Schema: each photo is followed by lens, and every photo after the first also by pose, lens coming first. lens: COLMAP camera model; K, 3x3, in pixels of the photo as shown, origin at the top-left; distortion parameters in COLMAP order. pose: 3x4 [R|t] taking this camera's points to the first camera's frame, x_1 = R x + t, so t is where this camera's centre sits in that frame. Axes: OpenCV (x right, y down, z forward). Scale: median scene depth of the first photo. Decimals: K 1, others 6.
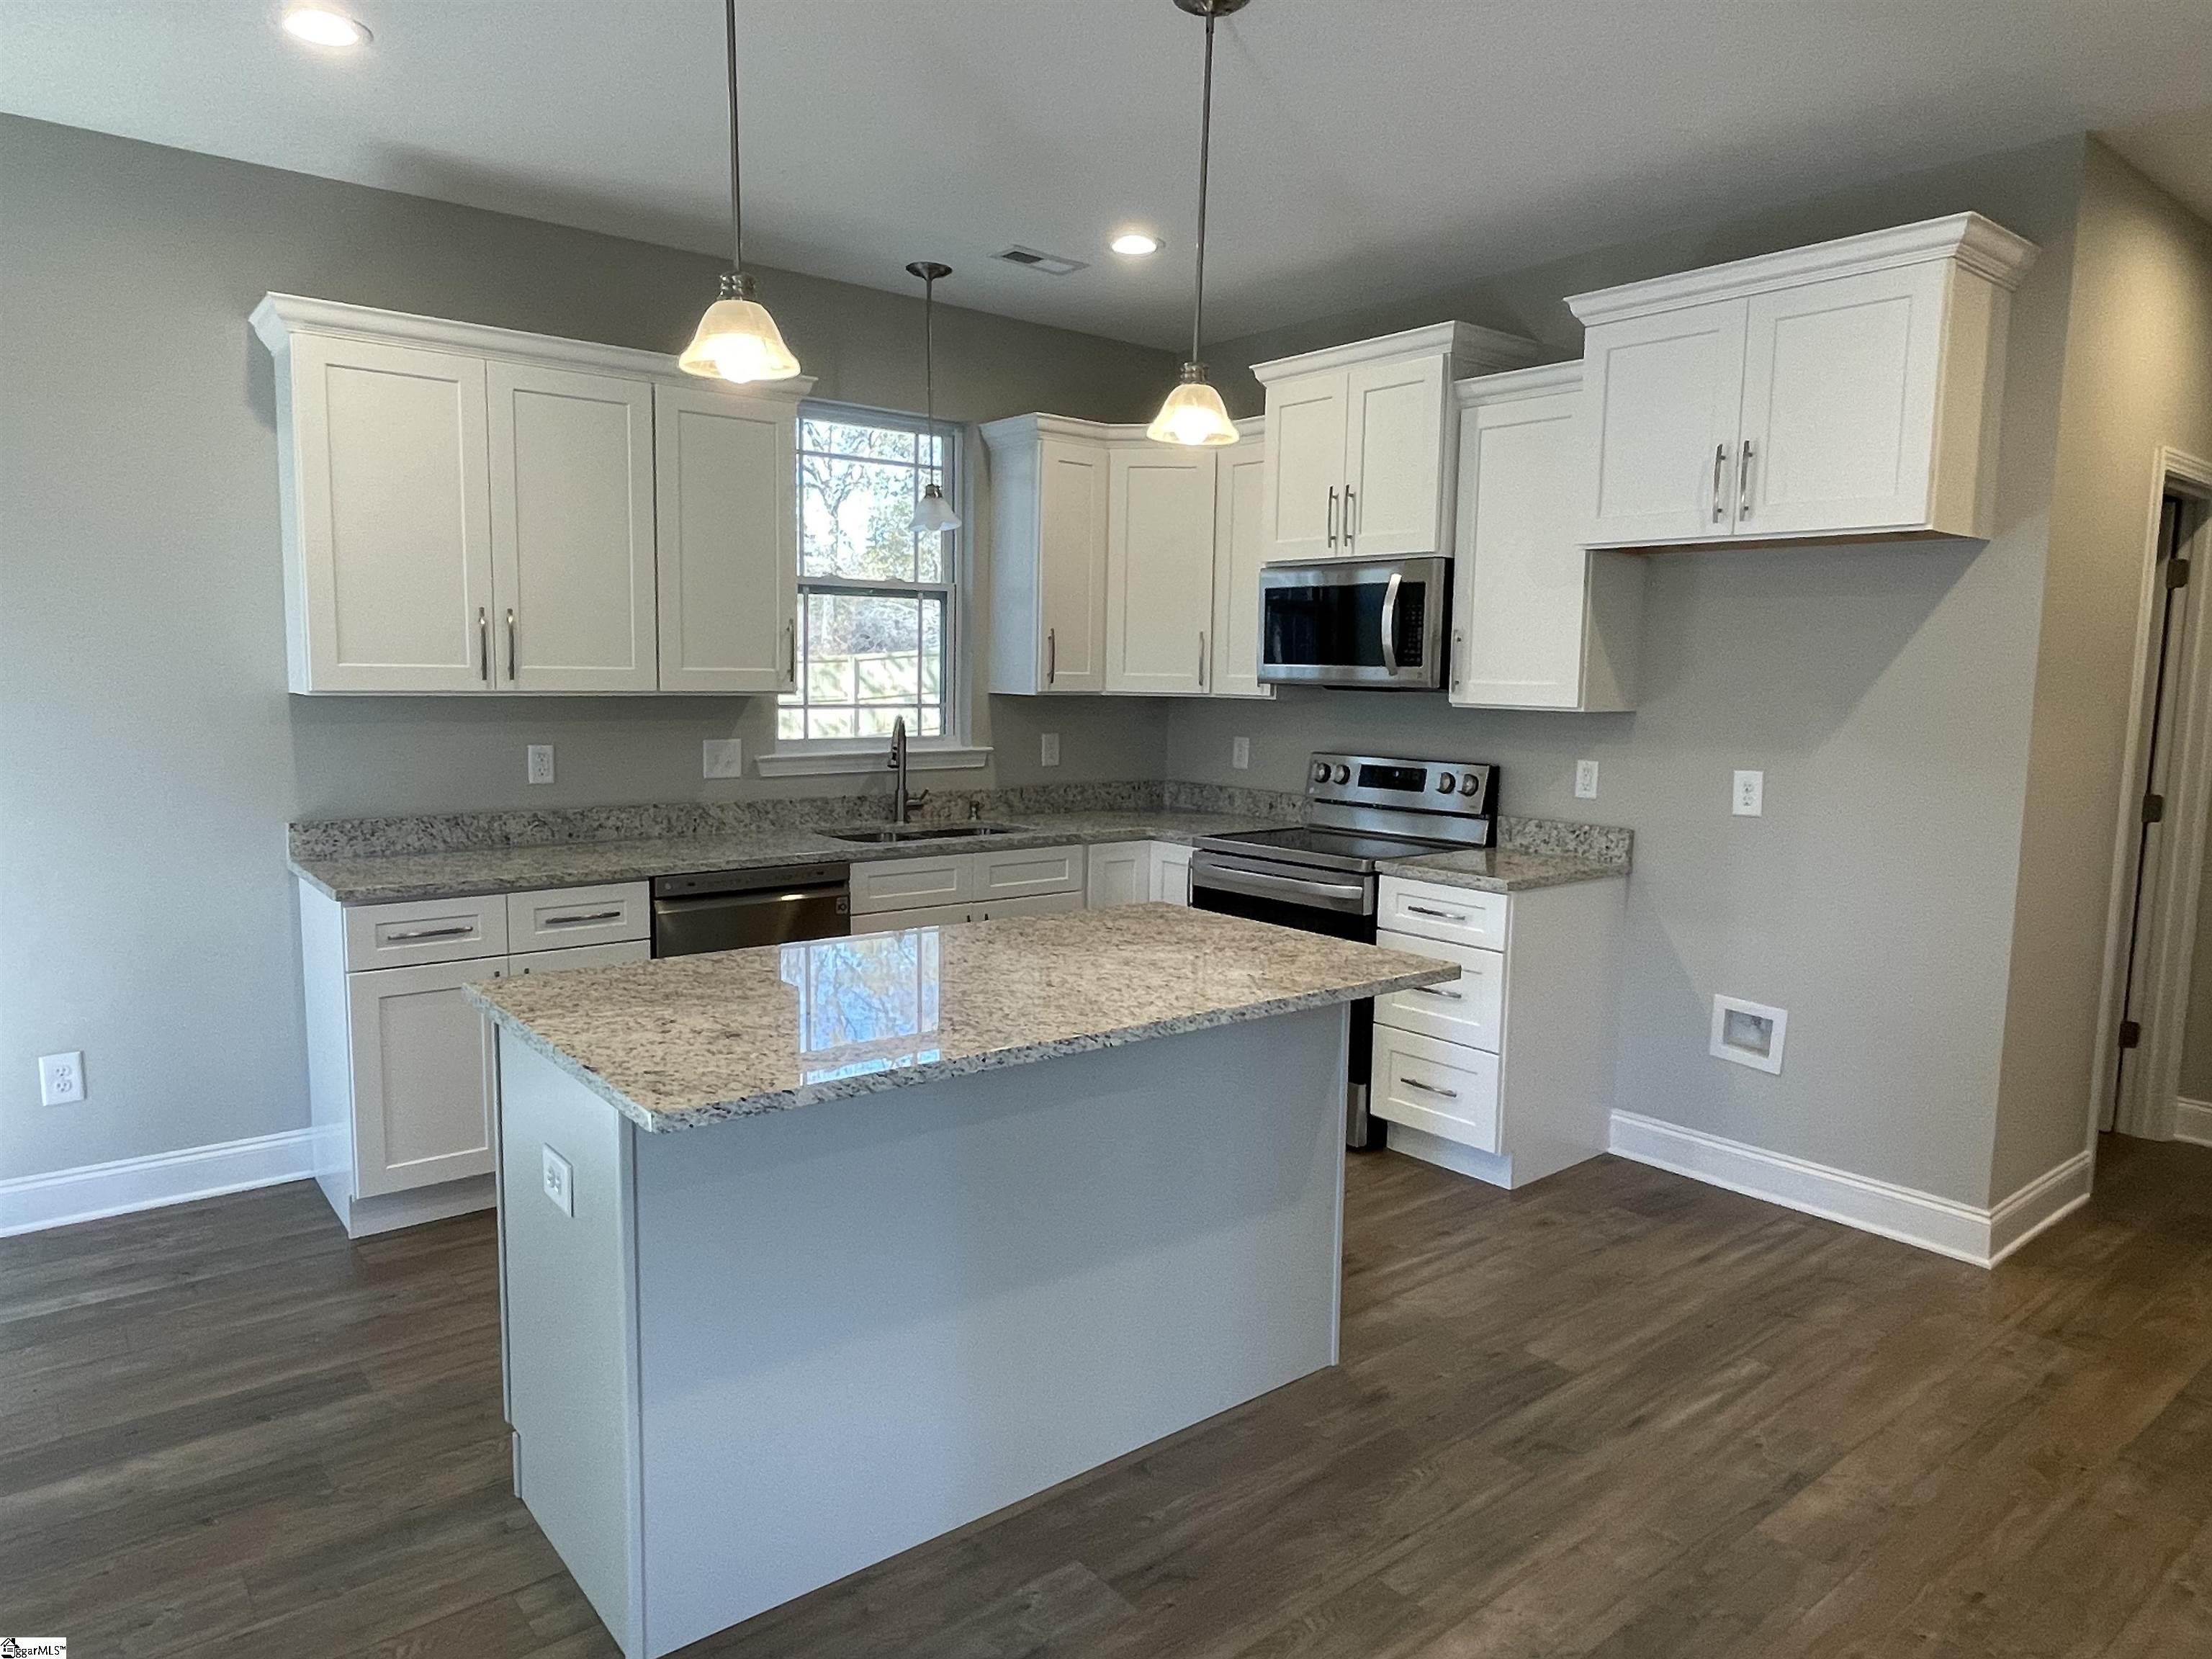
lens RADIAL K [[1388.7, 0, 1112.7], [0, 1388.7, 833.0], [0, 0, 1]] dist [0.003891, -0.004195]
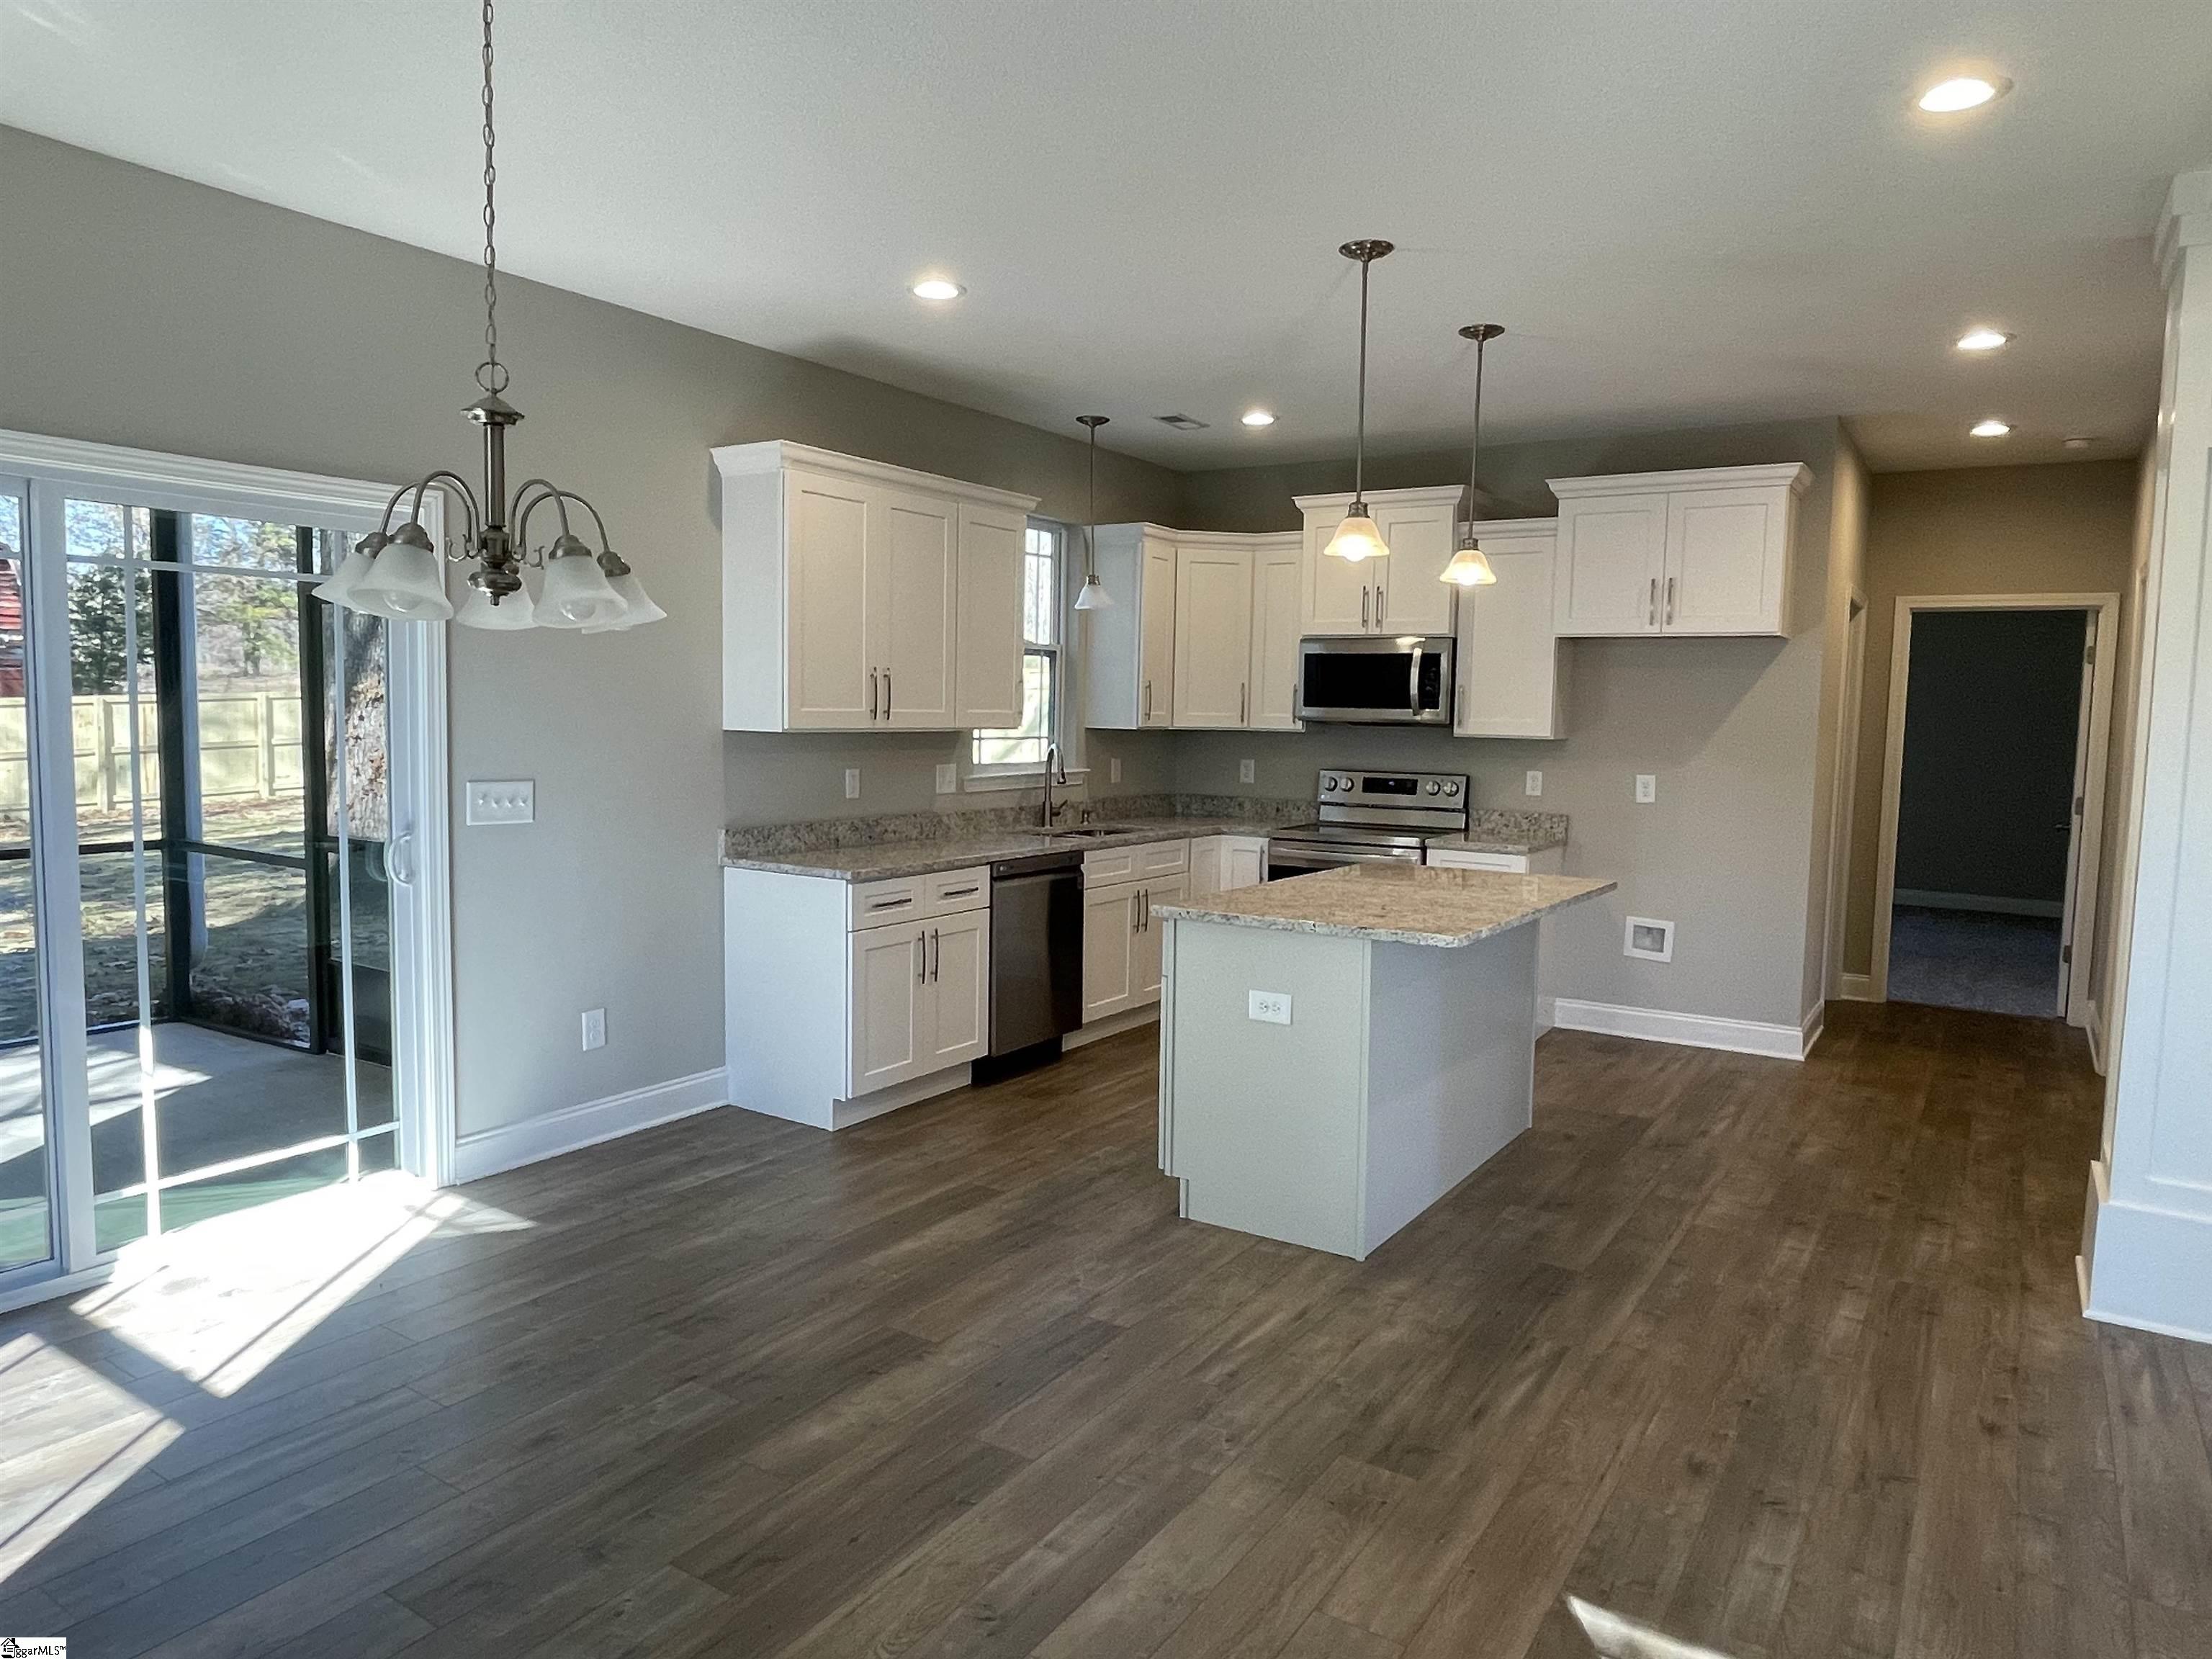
lens RADIAL K [[1388.7, 0, 1112.7], [0, 1388.7, 833.0], [0, 0, 1]] dist [0.003891, -0.004195]
pose [[0.952440, -0.026101, 0.303607, -0.575421], [0.032991, 0.999301, -0.017586, 0.027971], [-0.302936, 0.026766, 0.952635, -0.318996]]
